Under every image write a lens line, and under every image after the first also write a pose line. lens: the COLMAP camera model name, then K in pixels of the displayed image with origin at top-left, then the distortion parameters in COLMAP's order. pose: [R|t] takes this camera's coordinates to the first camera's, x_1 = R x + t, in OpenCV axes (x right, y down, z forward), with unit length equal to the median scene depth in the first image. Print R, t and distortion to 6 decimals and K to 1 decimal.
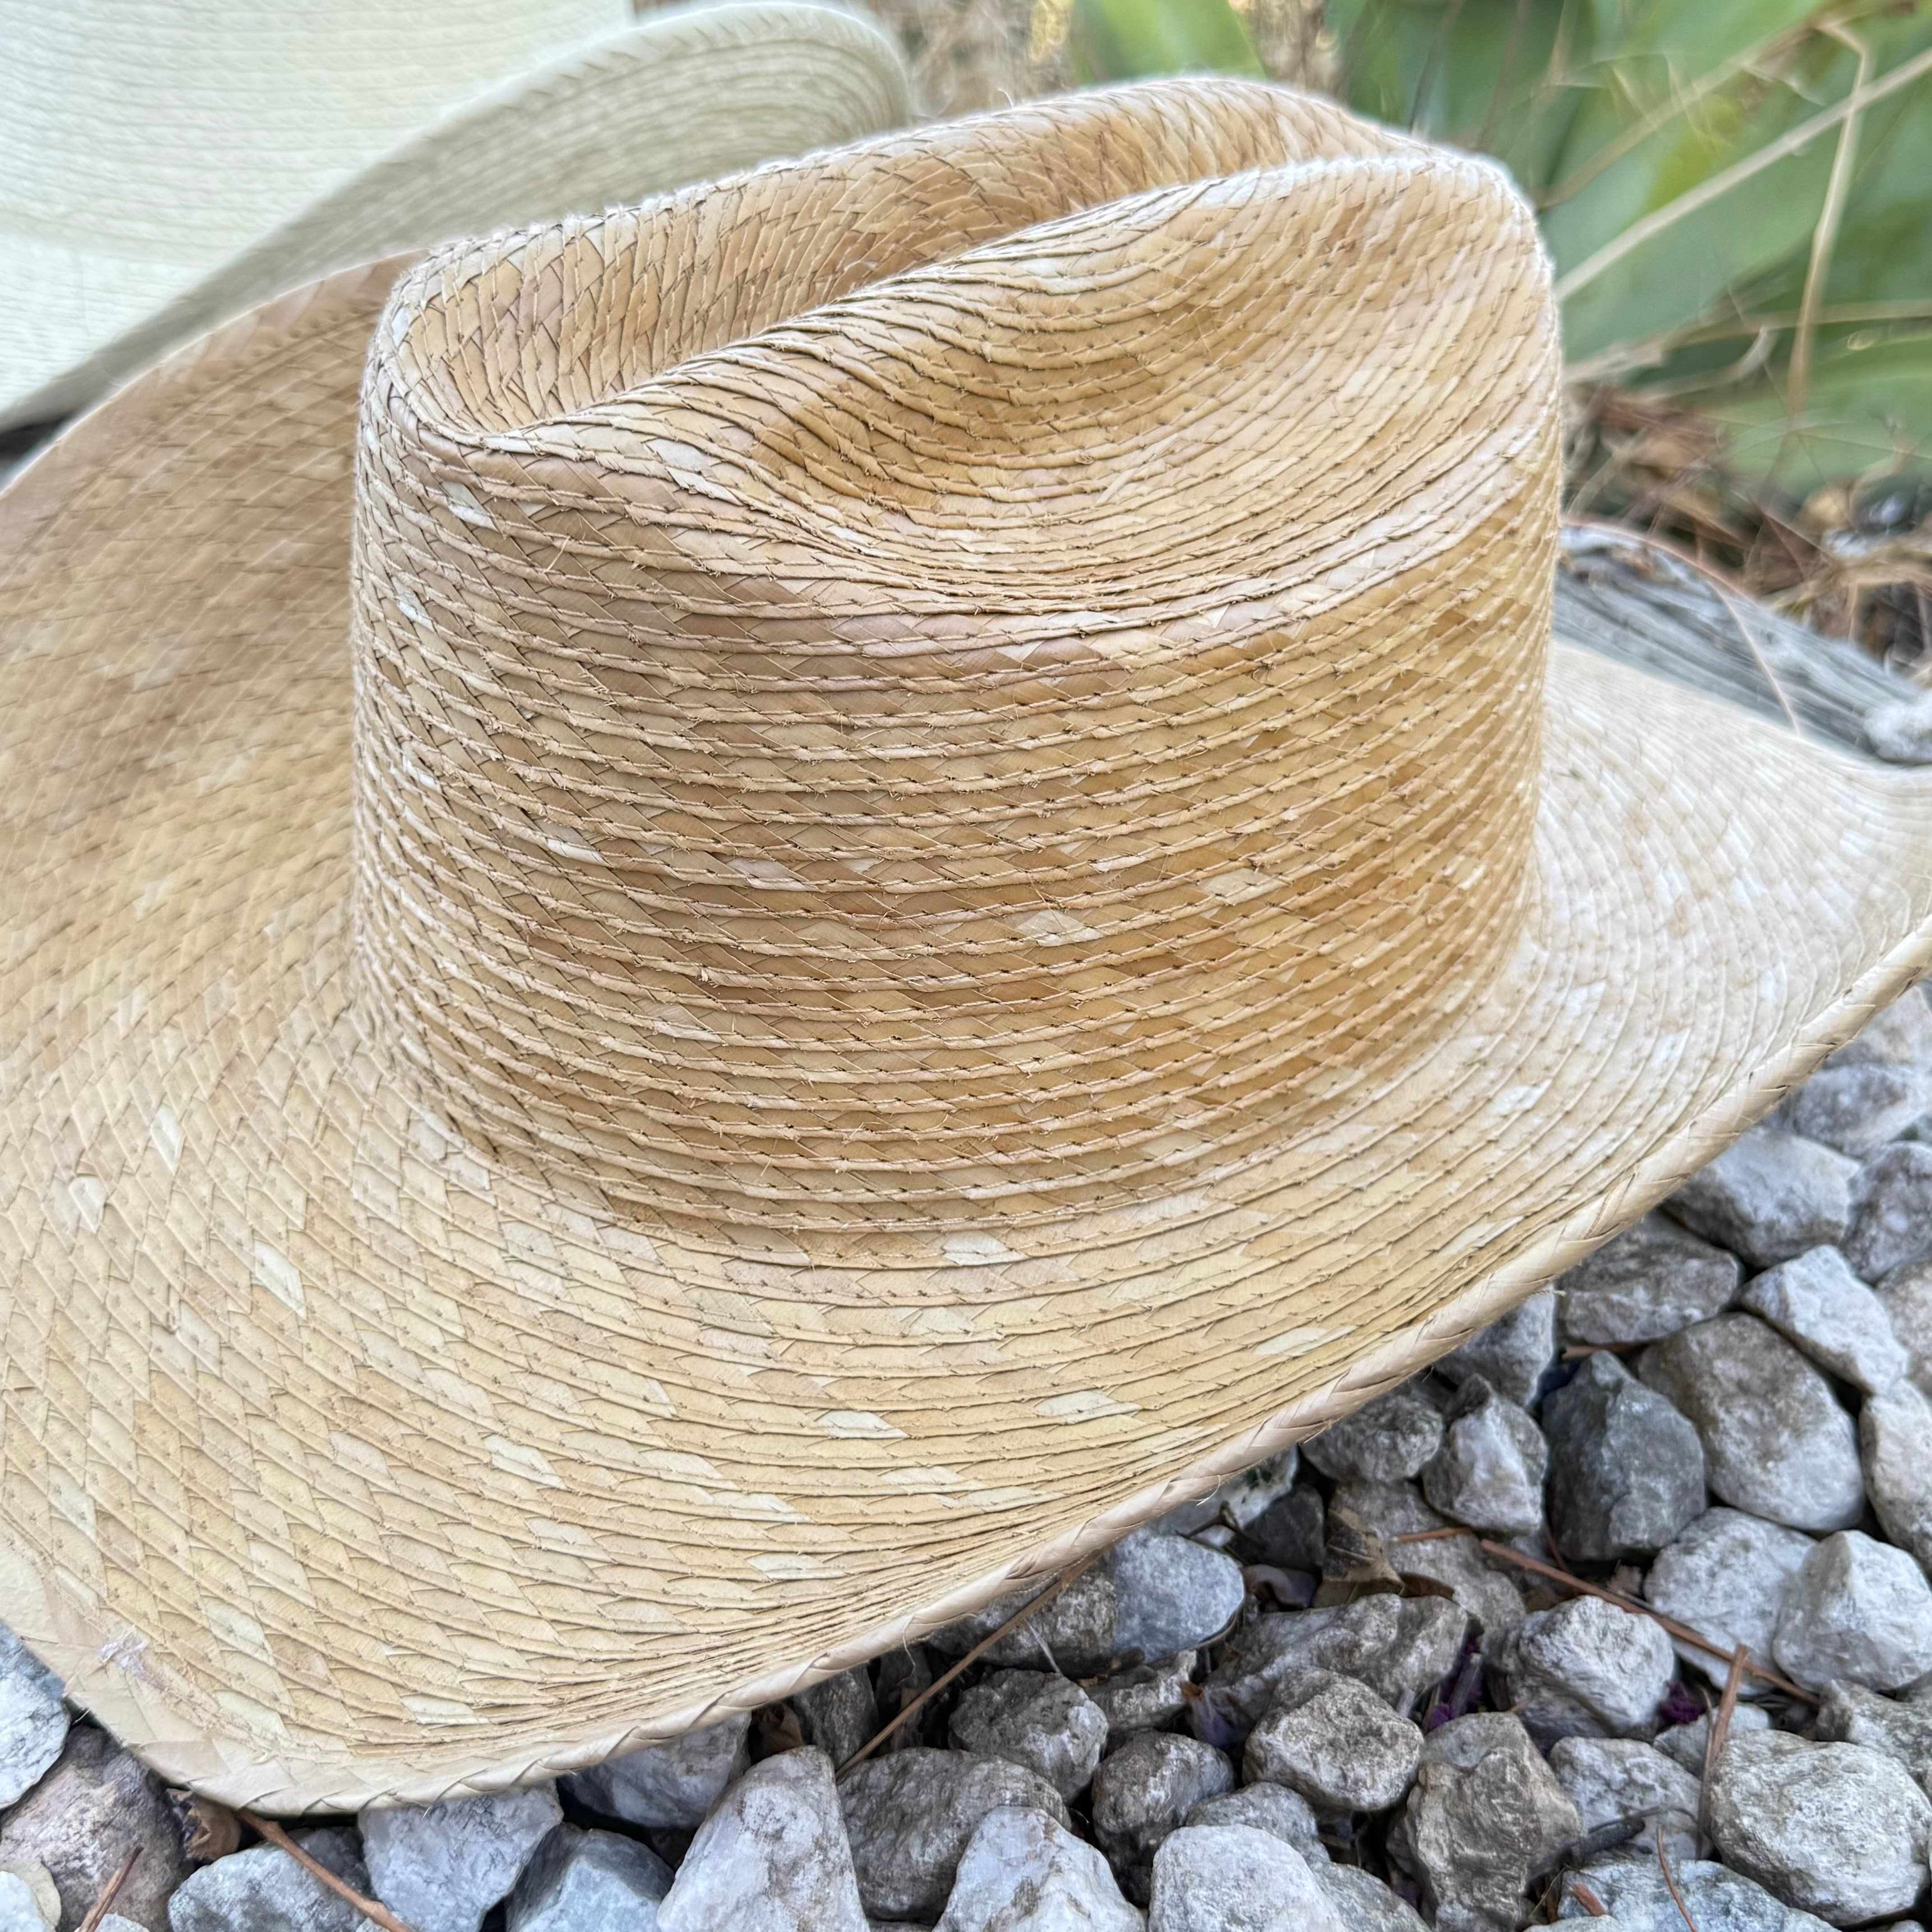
lens RADIAL K [[2492.1, 0, 962.9], [0, 2492.1, 942.2], [0, 0, 1]] dist [0.191062, -0.551435]
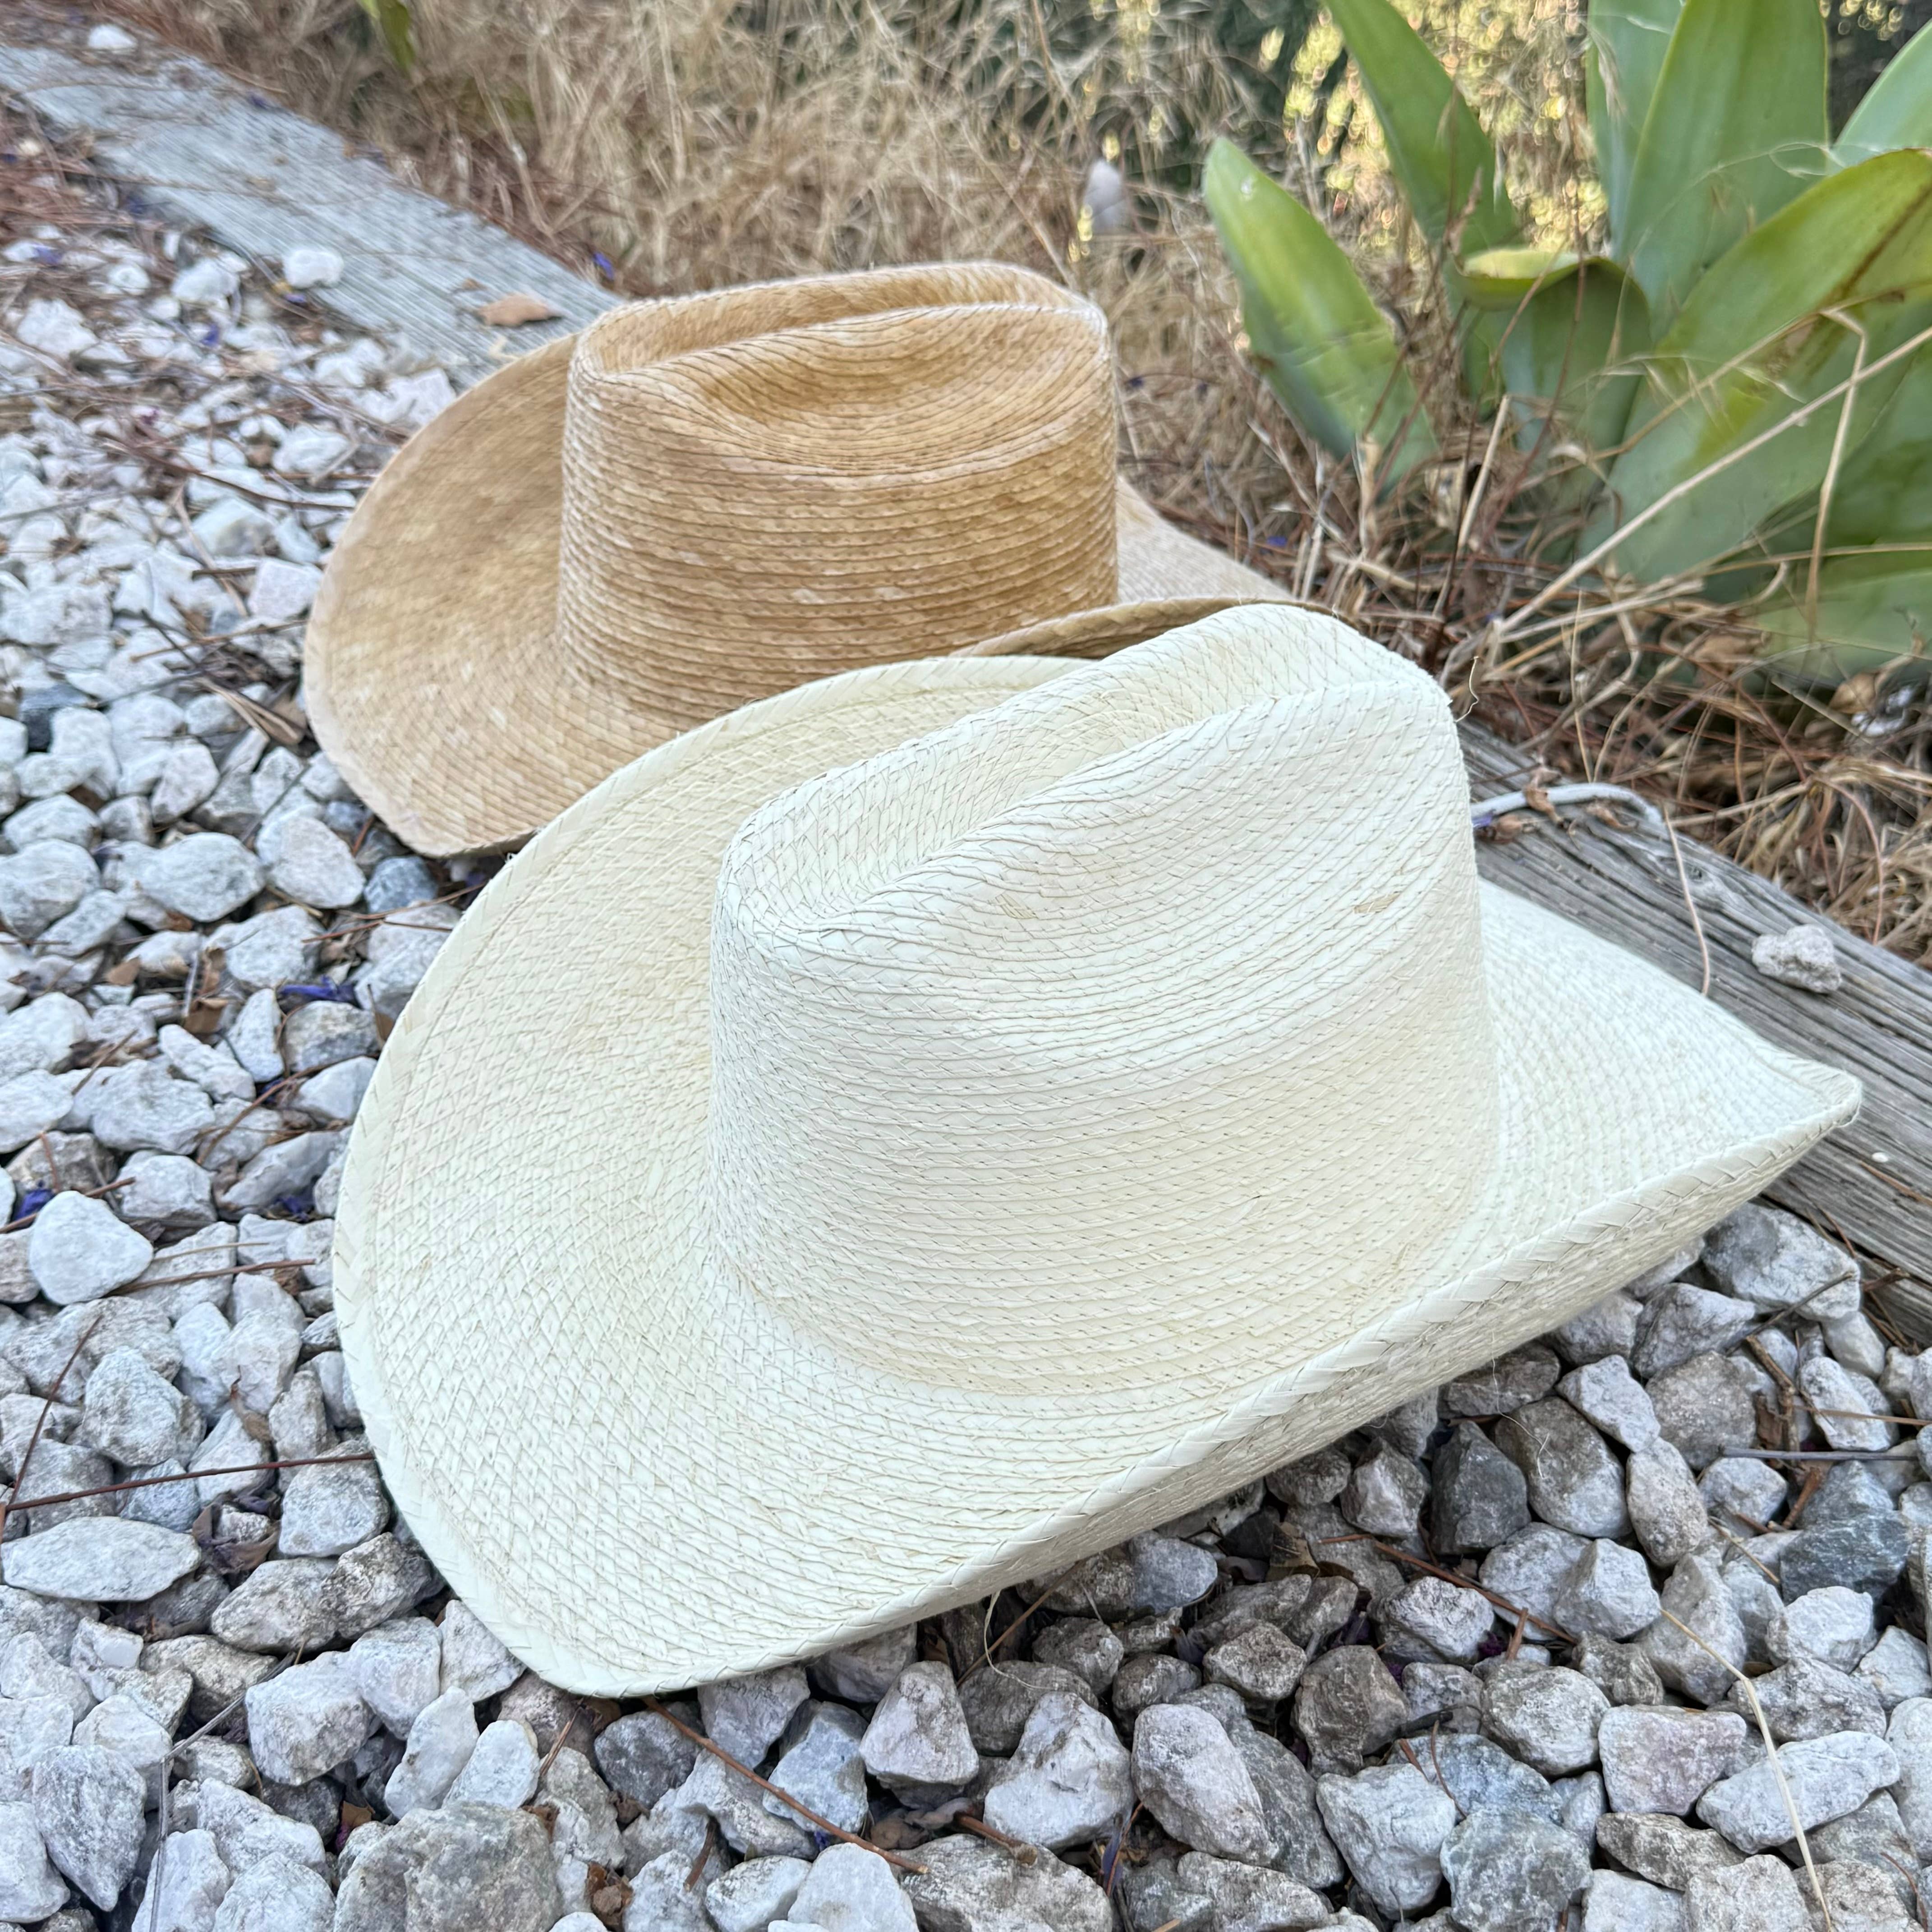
lens RADIAL K [[2312.5, 0, 968.7], [0, 2312.5, 965.8], [0, 0, 1]] dist [0.193301, -0.465413]
pose [[0.993670, -0.022229, -0.110121, 0.127630], [0.021664, 0.999745, -0.006321, -0.135549], [0.110234, 0.003895, 0.993898, -0.551822]]
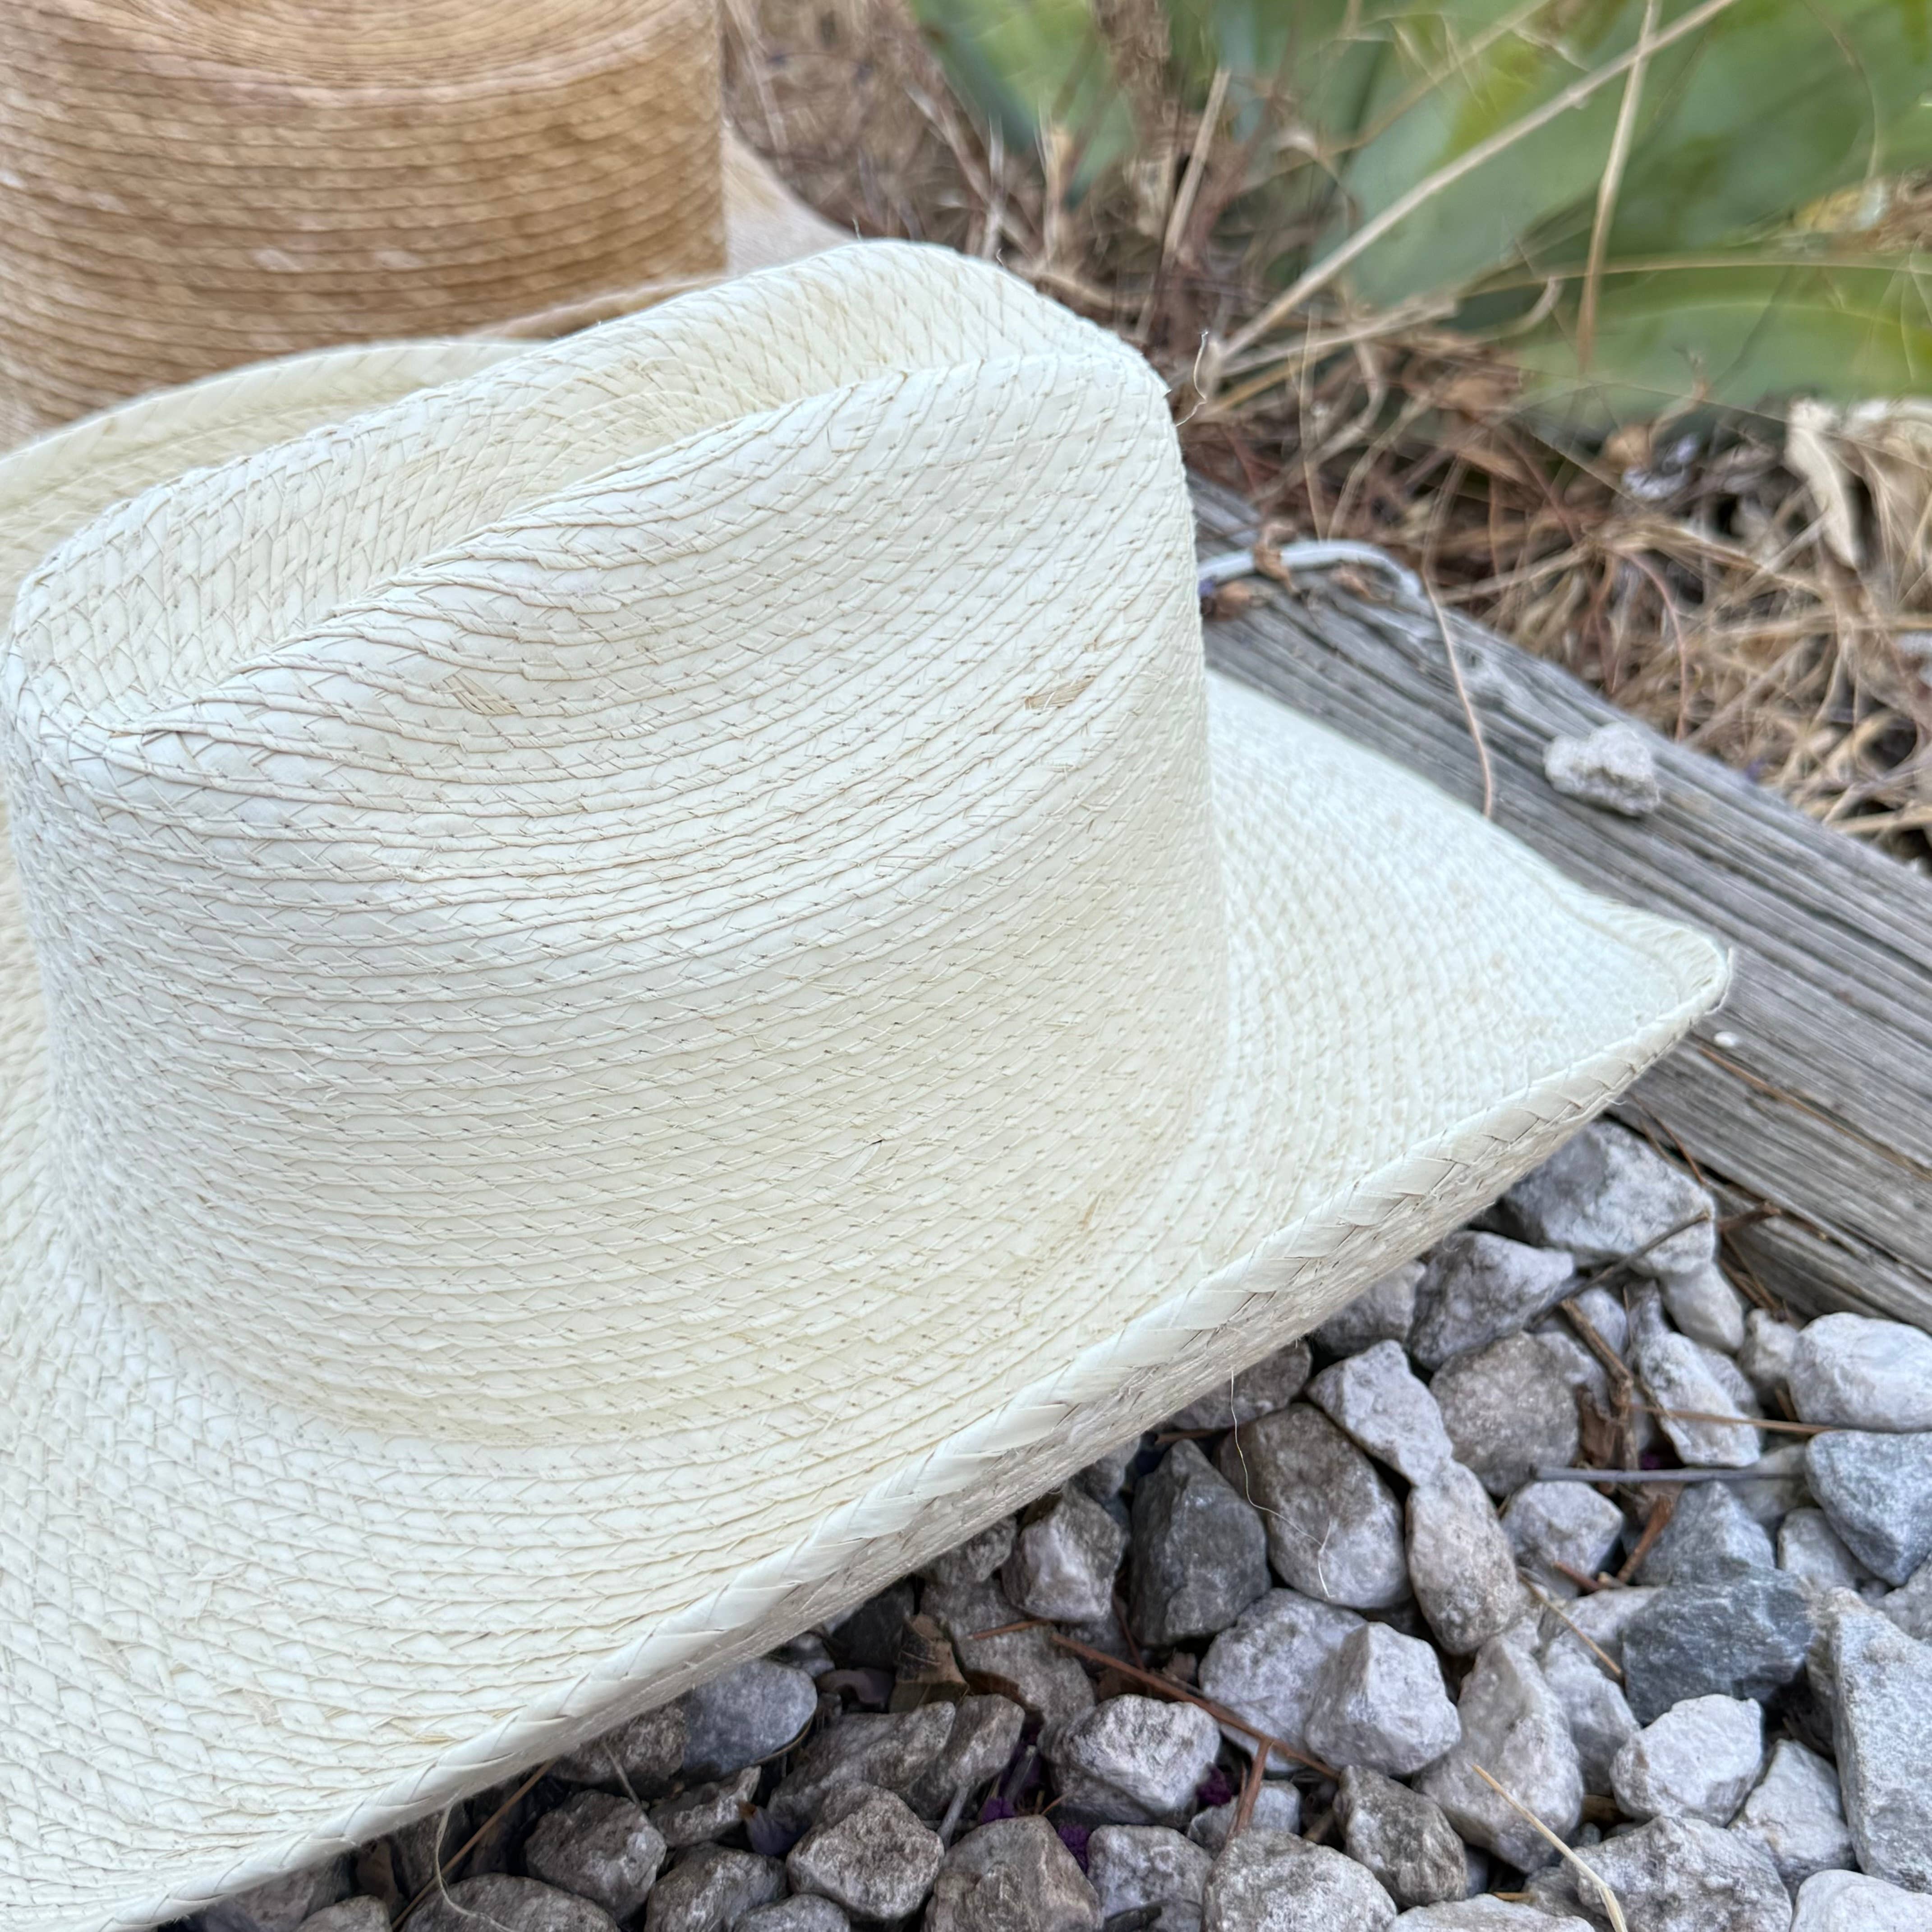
lens RADIAL K [[2471.2, 0, 914.5], [0, 2471.2, 964.1], [0, 0, 1]] dist [0.187145, -0.484705]
pose [[0.999706, -0.024222, -0.001398, 0.164053], [0.024259, 0.997005, 0.073434, -0.144254], [-0.000385, -0.073447, 0.997299, -0.069936]]
